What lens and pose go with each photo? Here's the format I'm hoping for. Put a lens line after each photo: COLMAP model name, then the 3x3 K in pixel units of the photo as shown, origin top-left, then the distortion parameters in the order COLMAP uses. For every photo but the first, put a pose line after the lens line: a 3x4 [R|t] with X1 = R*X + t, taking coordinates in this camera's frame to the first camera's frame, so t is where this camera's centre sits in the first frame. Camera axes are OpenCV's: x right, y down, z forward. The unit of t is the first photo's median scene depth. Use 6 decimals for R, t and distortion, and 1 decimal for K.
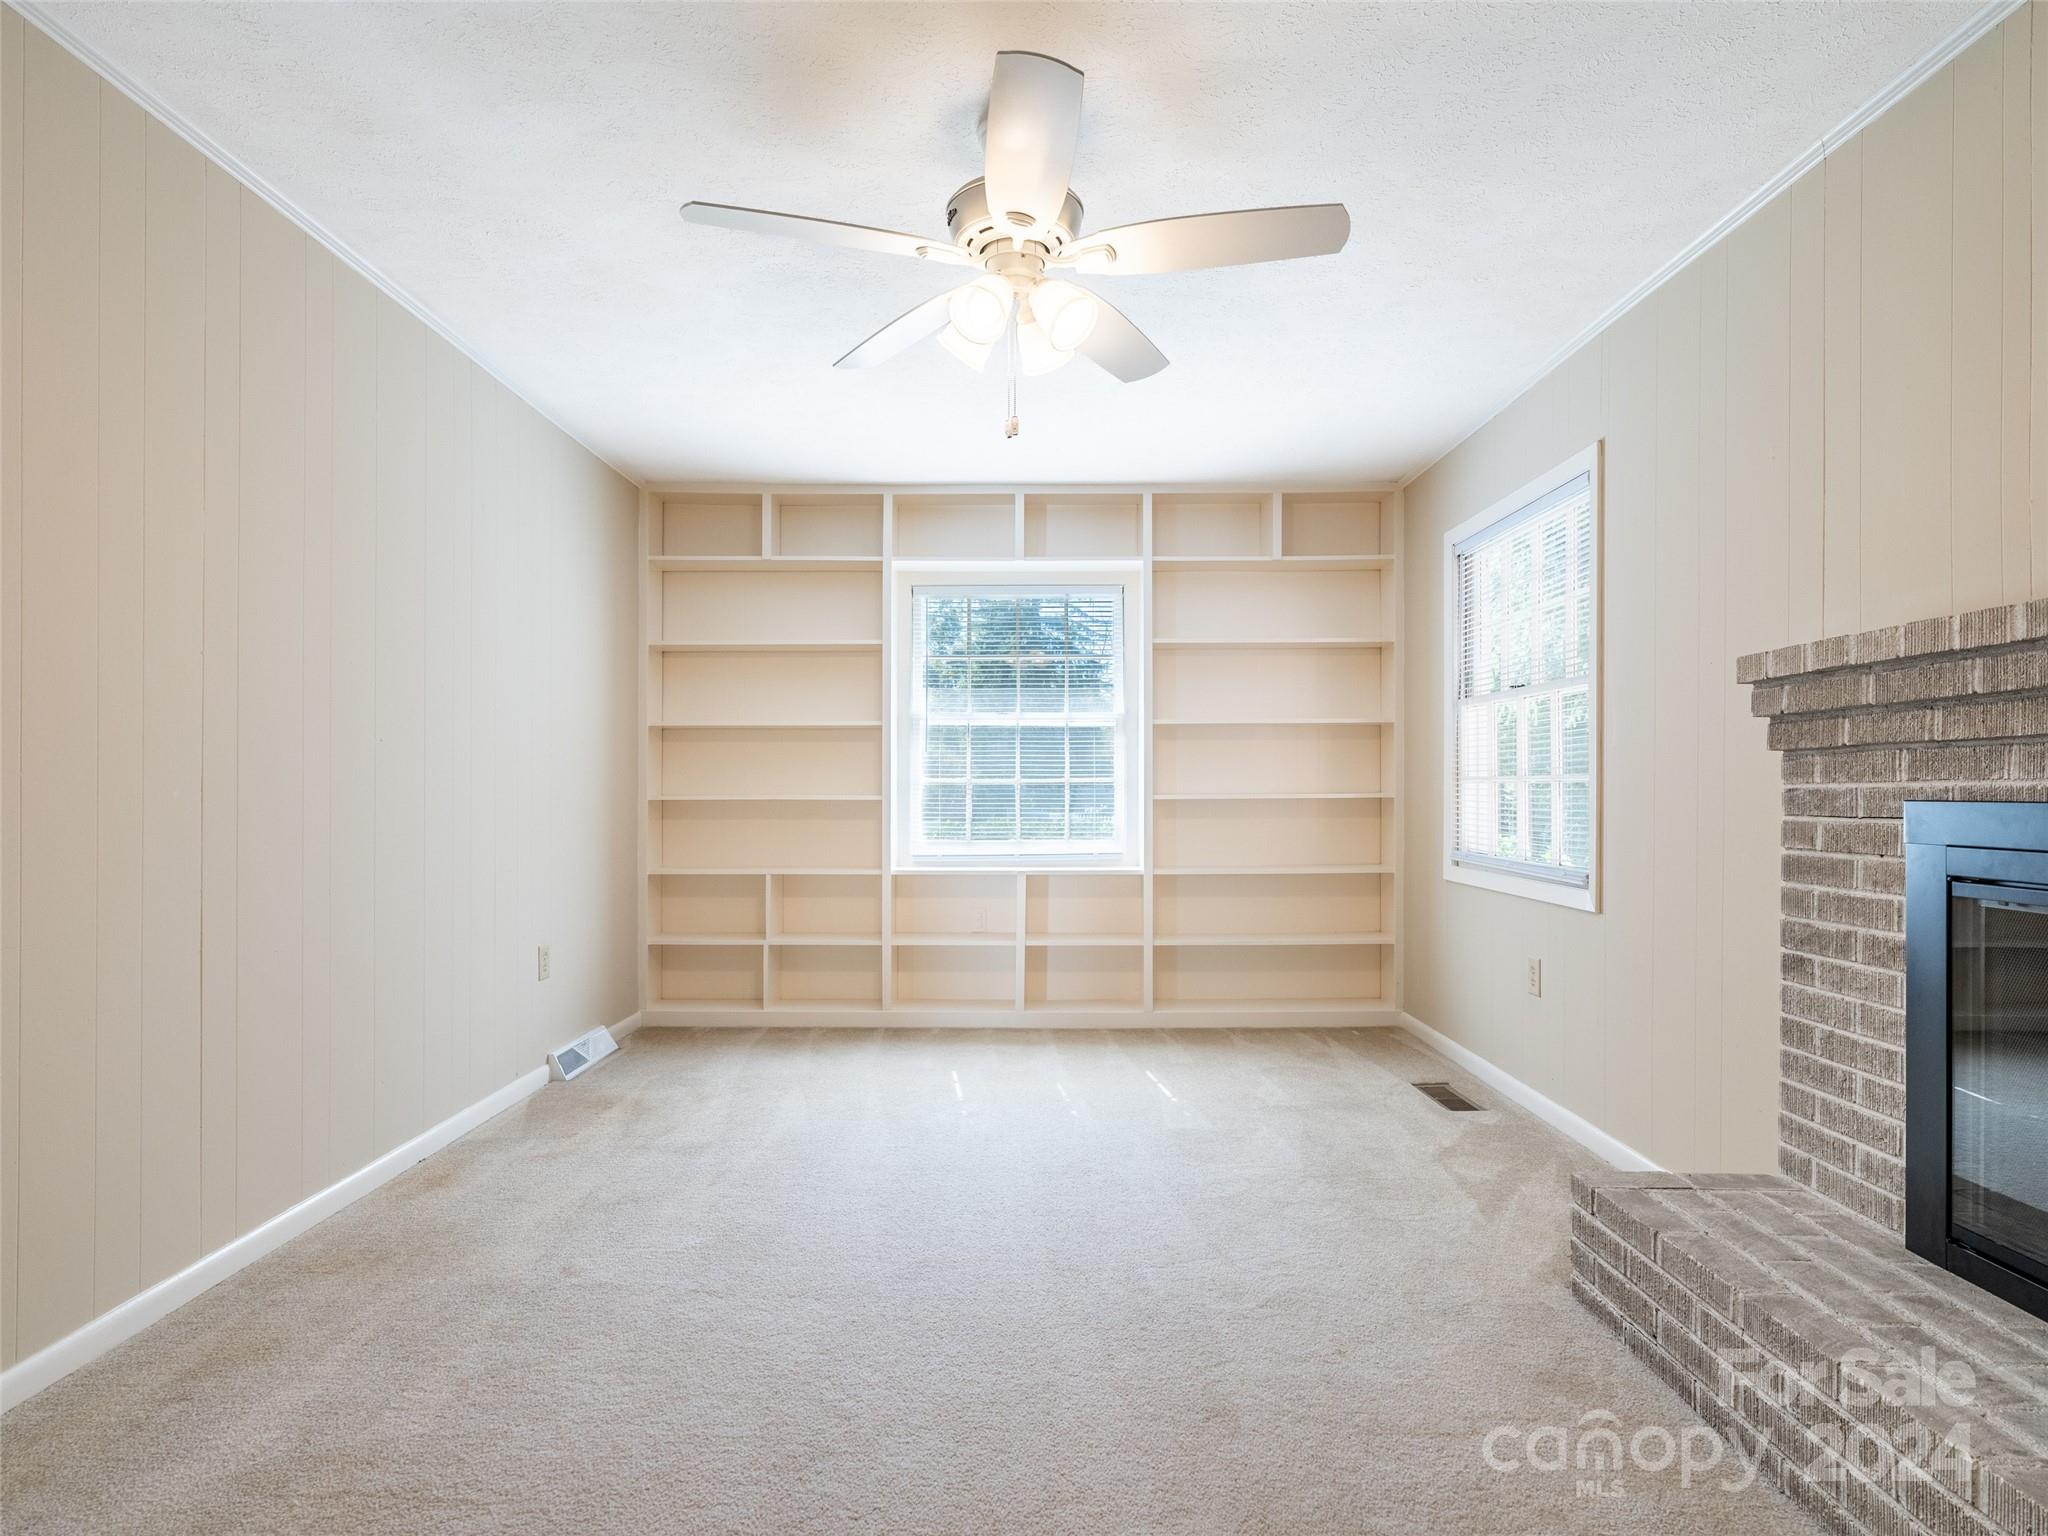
lens RADIAL K [[1049.8, 0, 1020.6], [0, 1049.8, 778.8], [0, 0, 1]] dist [-0.003775, 0.001575]
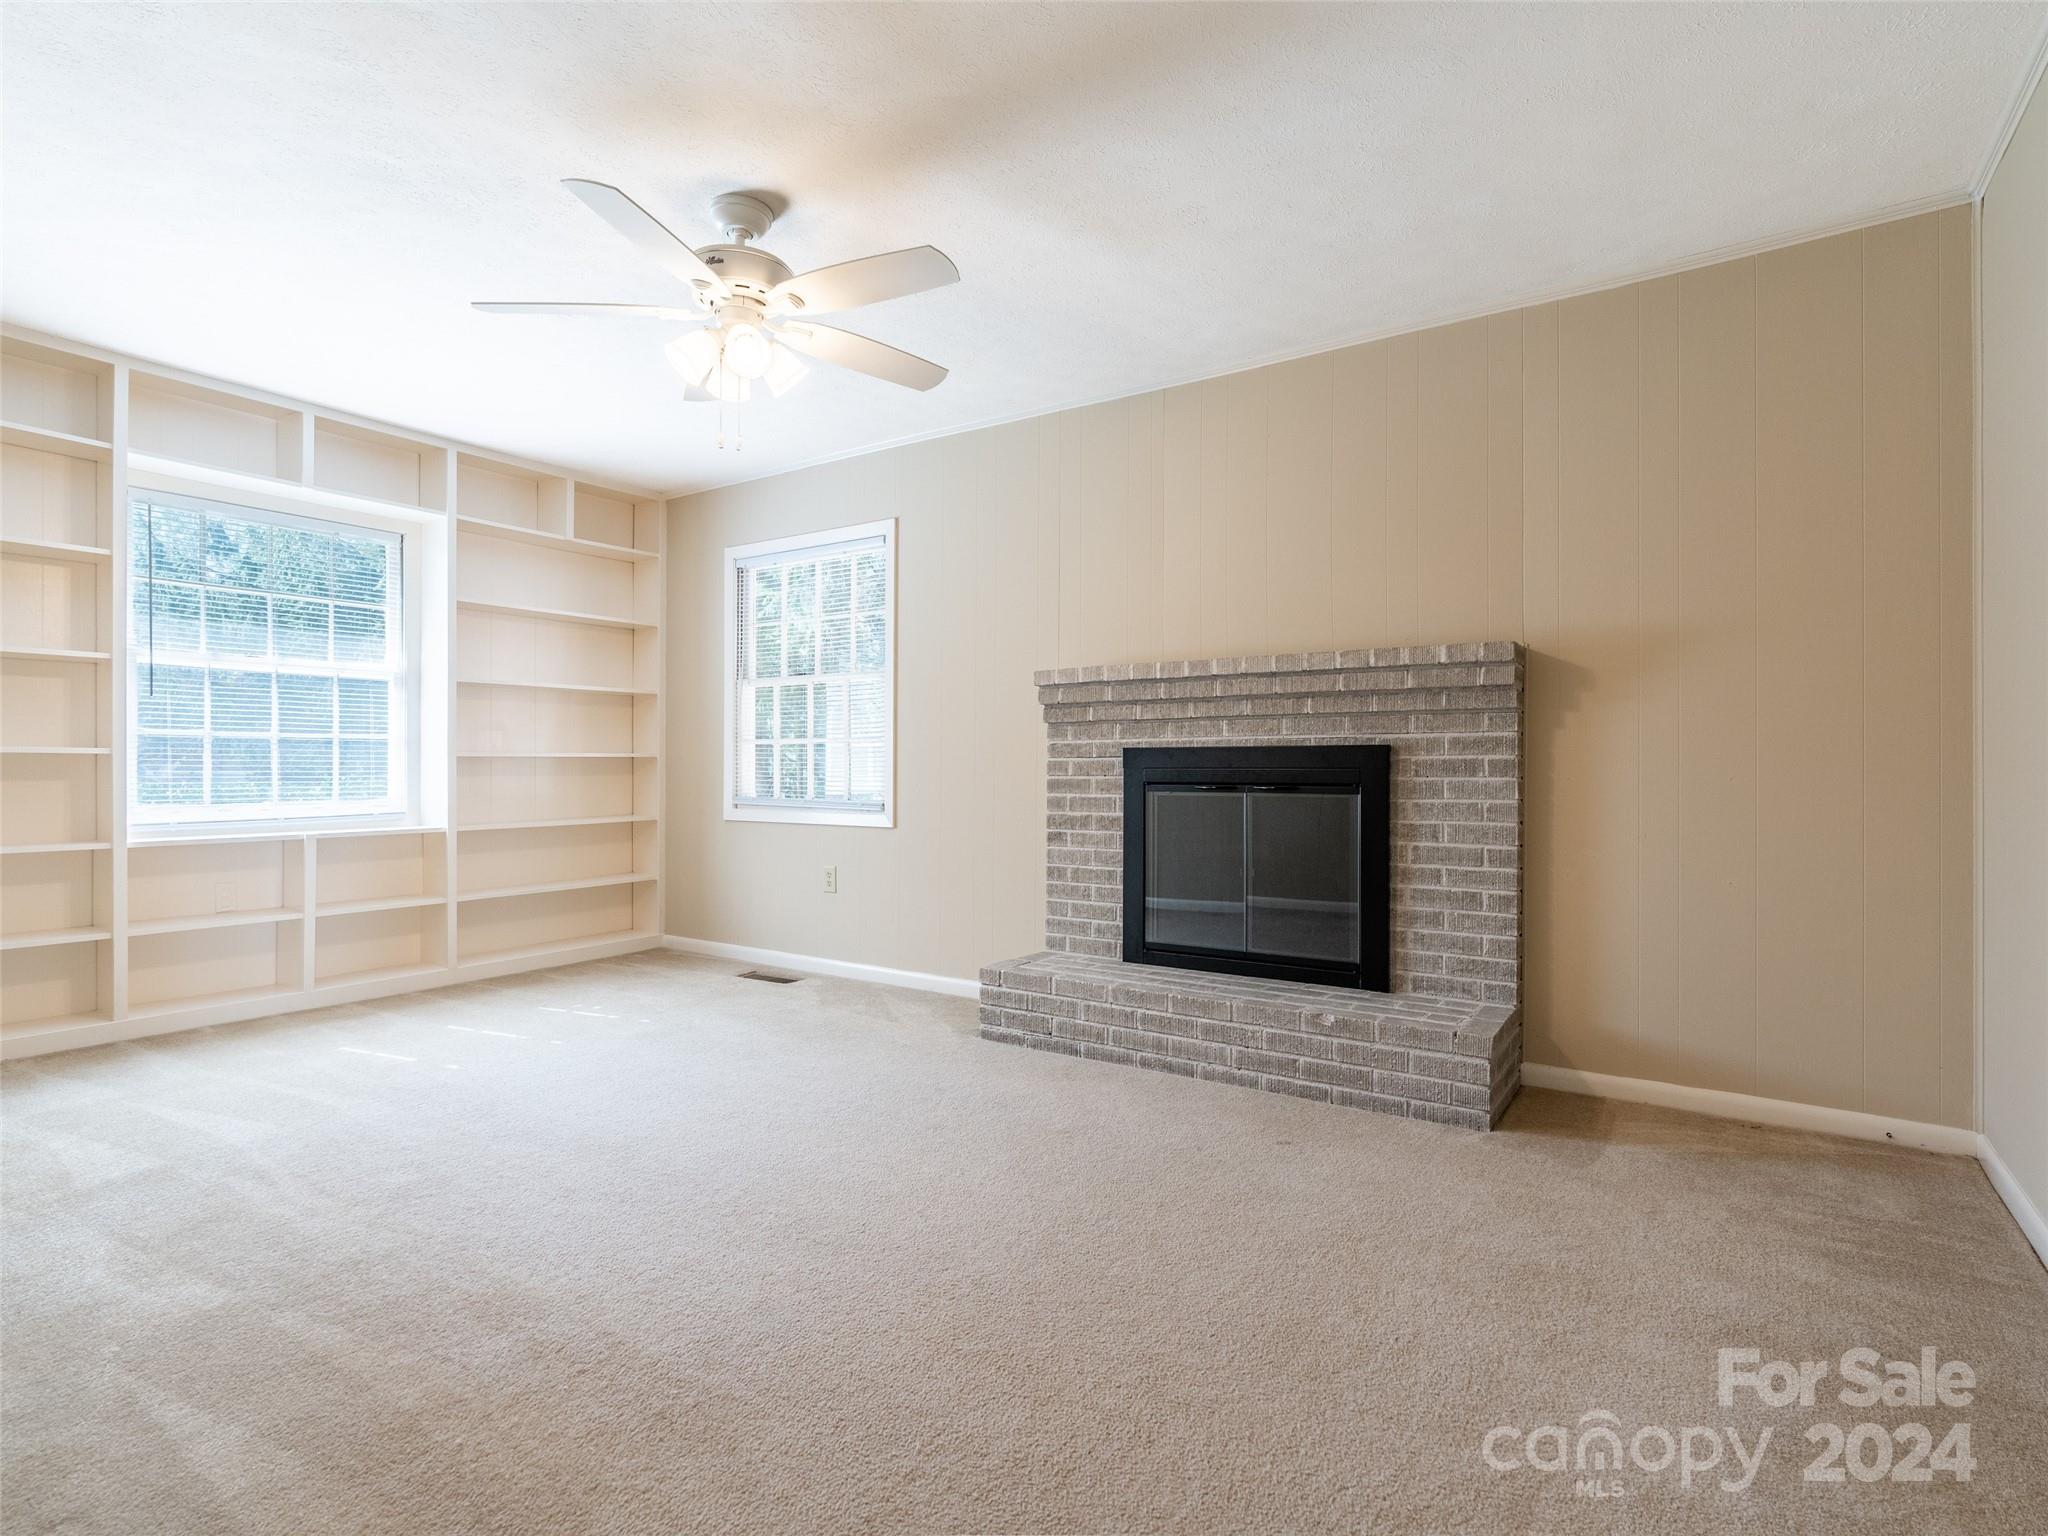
lens RADIAL K [[1049.8, 0, 975.8], [0, 1049.8, 766.2], [0, 0, 1]] dist [-0.003775, 0.001575]
pose [[0.567530, 0.002235, 0.823350, -0.878686], [-0.009129, 0.999952, 0.003578, 0.043960], [-0.823302, -0.009547, 0.567523, 0.046912]]
